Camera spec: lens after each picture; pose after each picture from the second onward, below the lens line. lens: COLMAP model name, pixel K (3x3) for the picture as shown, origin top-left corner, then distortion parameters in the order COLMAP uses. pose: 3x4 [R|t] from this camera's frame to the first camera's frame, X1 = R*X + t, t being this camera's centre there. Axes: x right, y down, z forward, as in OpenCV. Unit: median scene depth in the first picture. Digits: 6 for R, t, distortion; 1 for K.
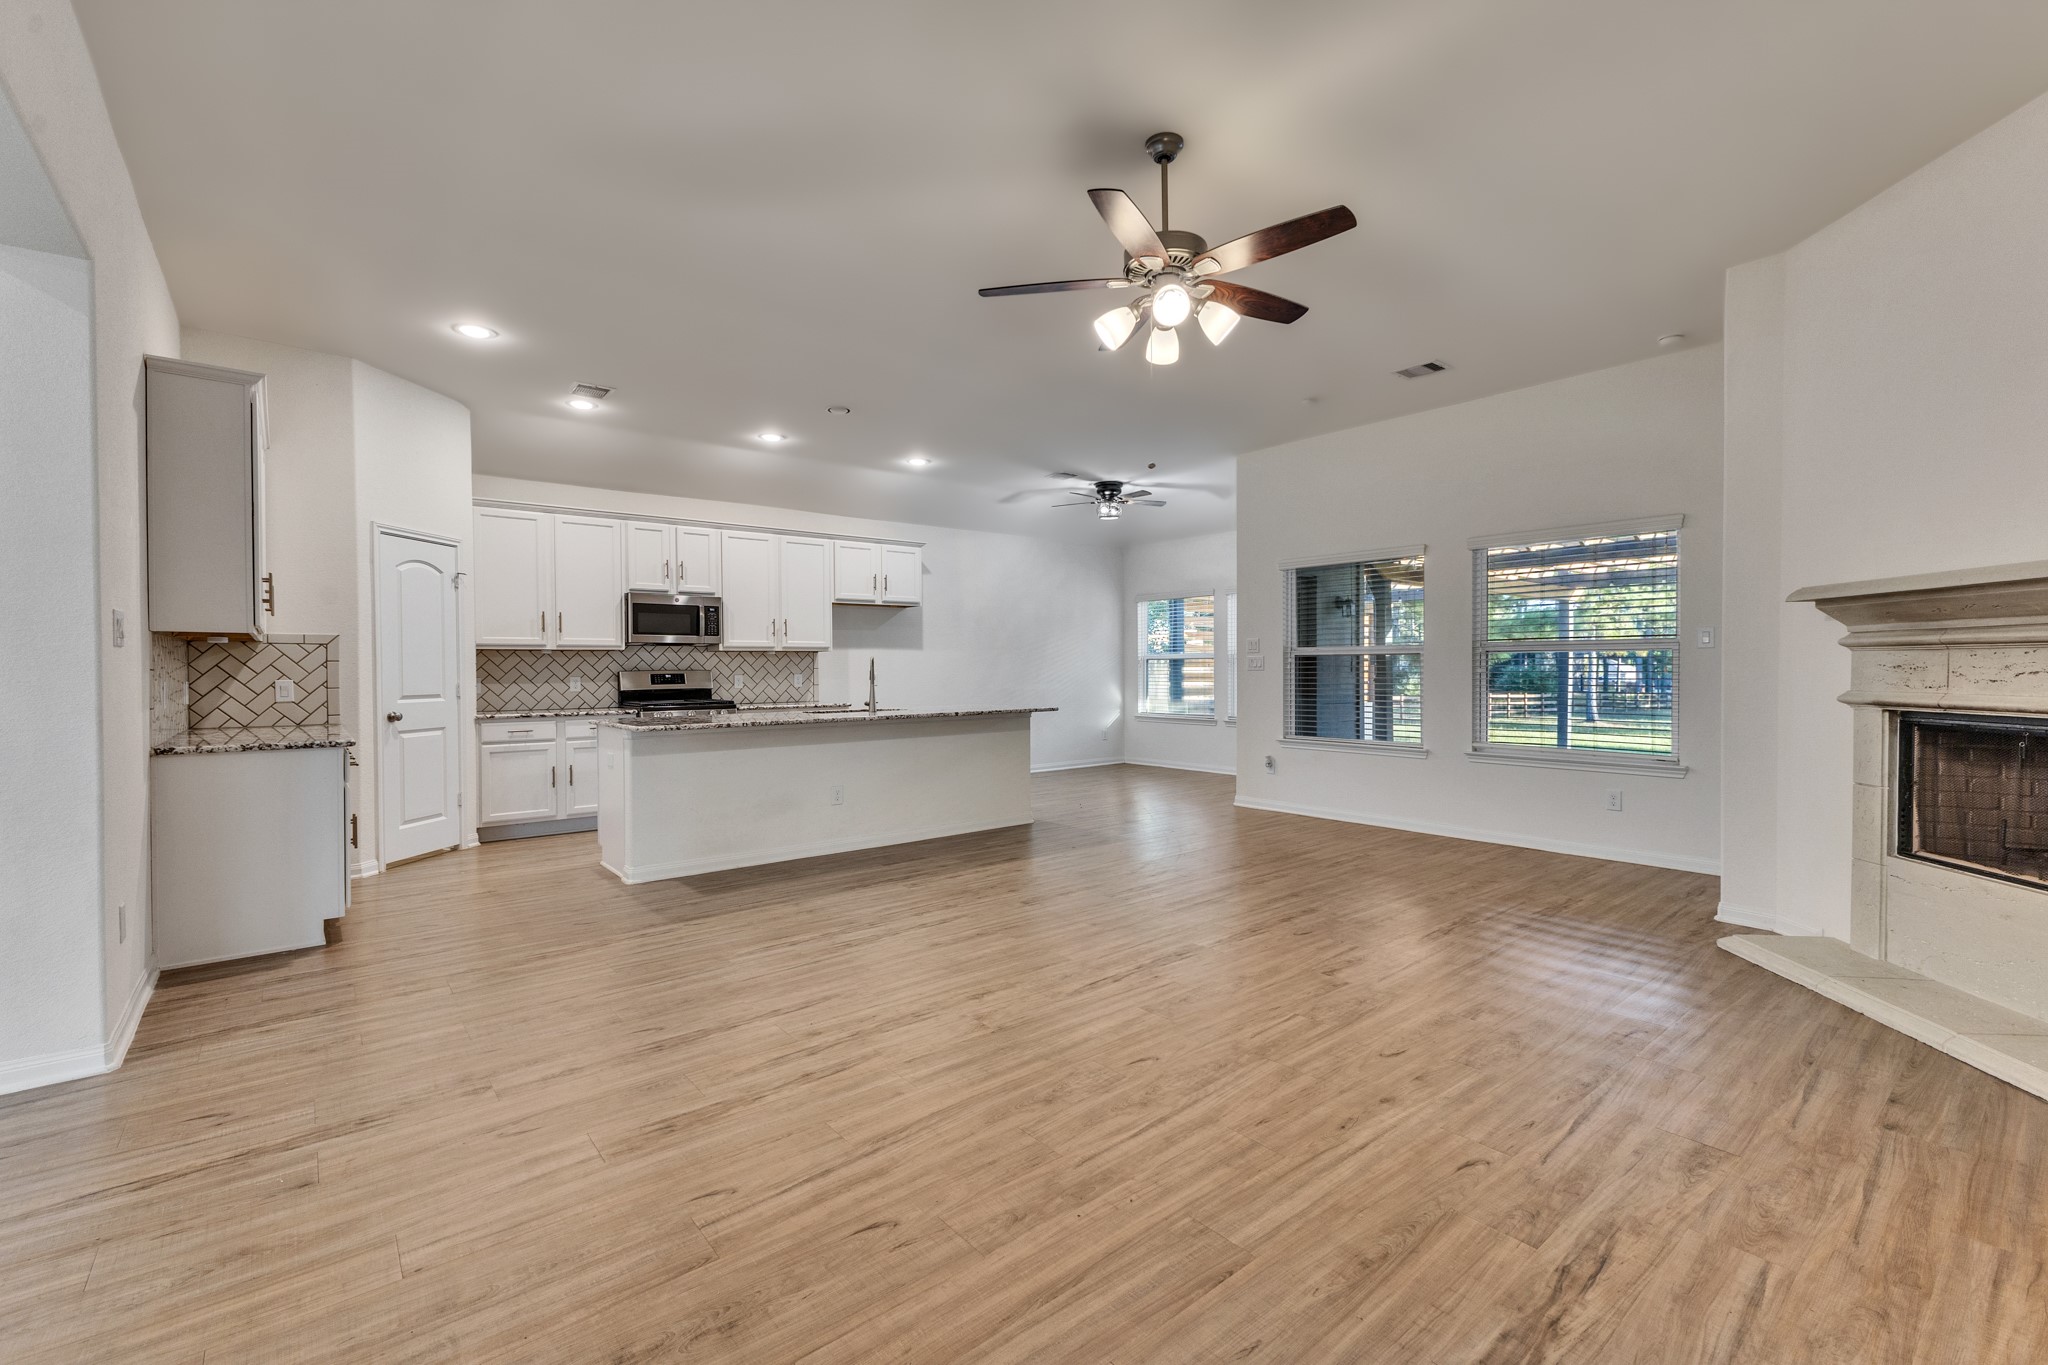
lens RADIAL K [[881.7, 0, 1024.4], [0, 881.7, 675.7], [0, 0, 1]] dist [0.014071, -0.003236]
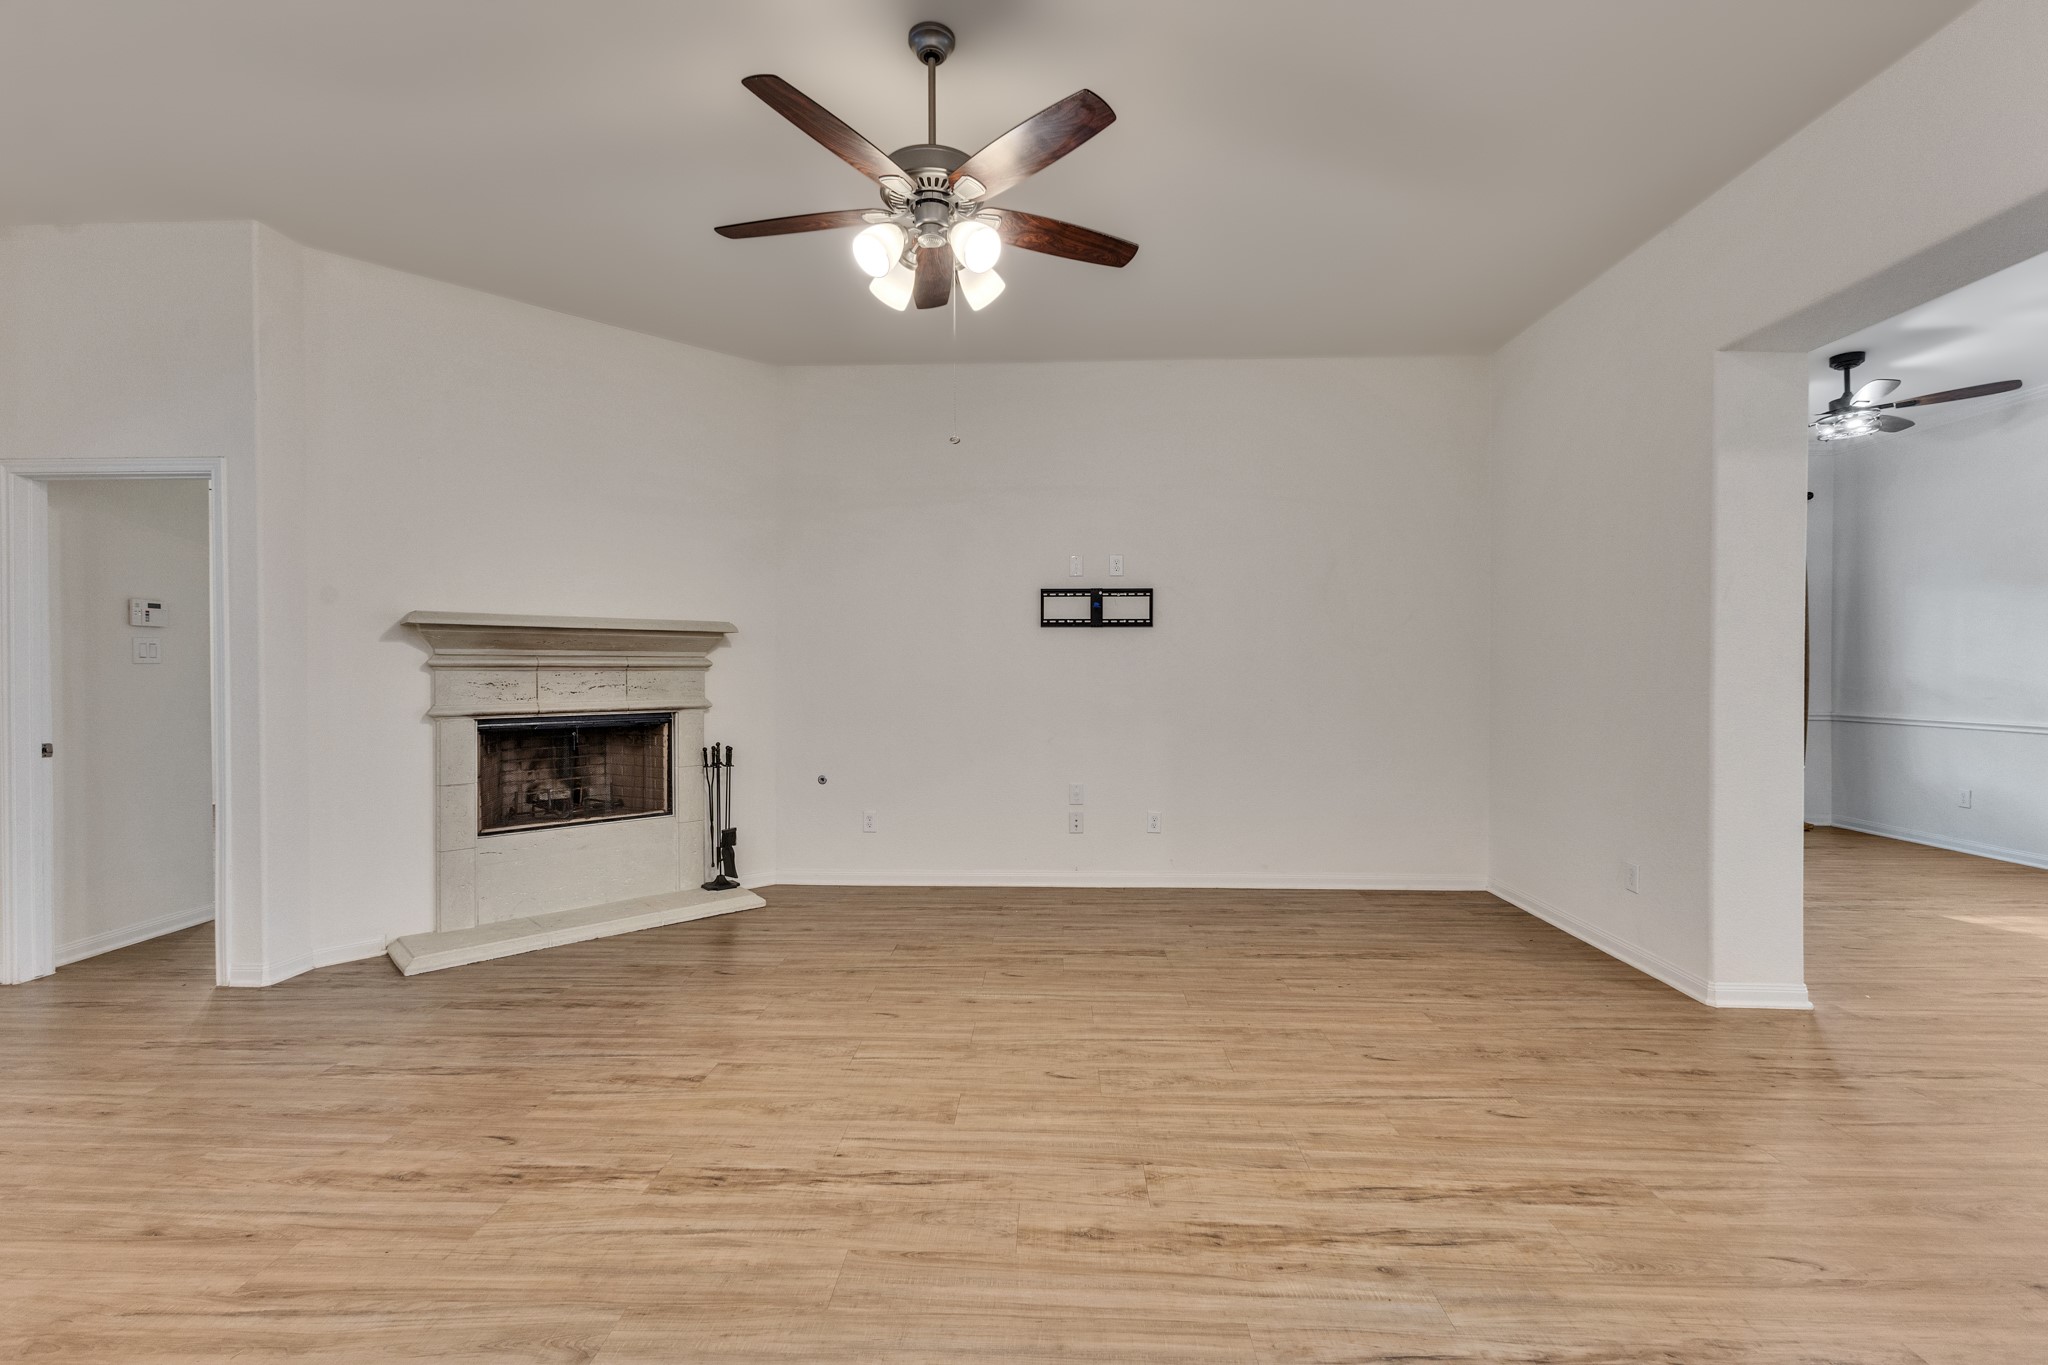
lens RADIAL K [[881.7, 0, 1024.4], [0, 881.7, 675.7], [0, 0, 1]] dist [0.014071, -0.003236]
pose [[-0.749770, 0.003556, 0.661689, -0.361584], [0.013800, 0.999852, 0.010264, -0.021879], [-0.661555, 0.016826, -0.749708, 1.280232]]
